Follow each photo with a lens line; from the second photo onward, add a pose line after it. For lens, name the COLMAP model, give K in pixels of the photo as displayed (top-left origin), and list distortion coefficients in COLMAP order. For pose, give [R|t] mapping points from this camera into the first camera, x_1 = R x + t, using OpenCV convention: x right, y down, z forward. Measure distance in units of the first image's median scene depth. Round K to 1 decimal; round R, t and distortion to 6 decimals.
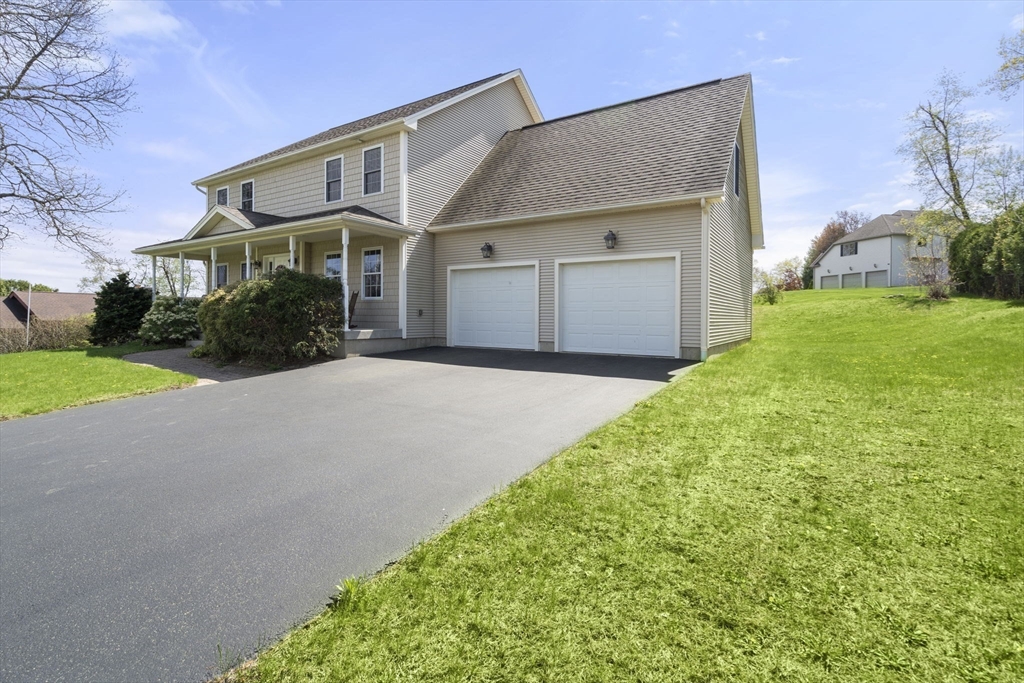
lens RADIAL K [[484.1, 0, 512.0], [0, 484.1, 341.5], [0, 0, 1]] dist [-0.006593, 0.000550]
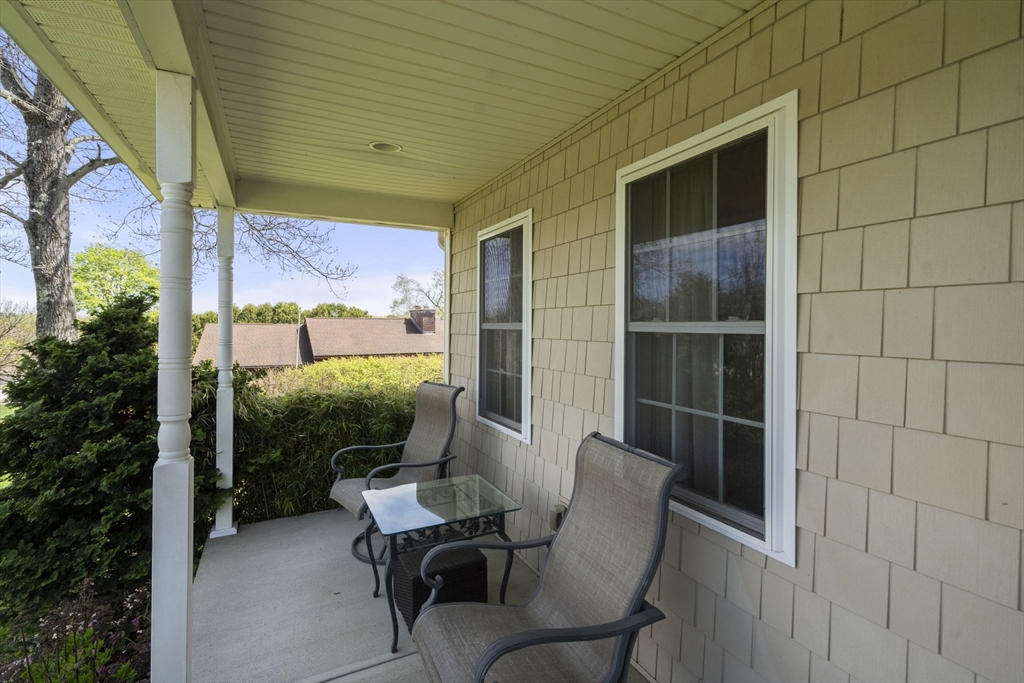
lens RADIAL K [[484.1, 0, 512.0], [0, 484.1, 341.5], [0, 0, 1]] dist [-0.006593, 0.000550]
pose [[0.860783, 0.006196, -0.508934, -0.263798], [-0.014728, 0.999810, -0.012738, -0.137249], [0.508759, 0.018460, 0.860711, 0.865526]]
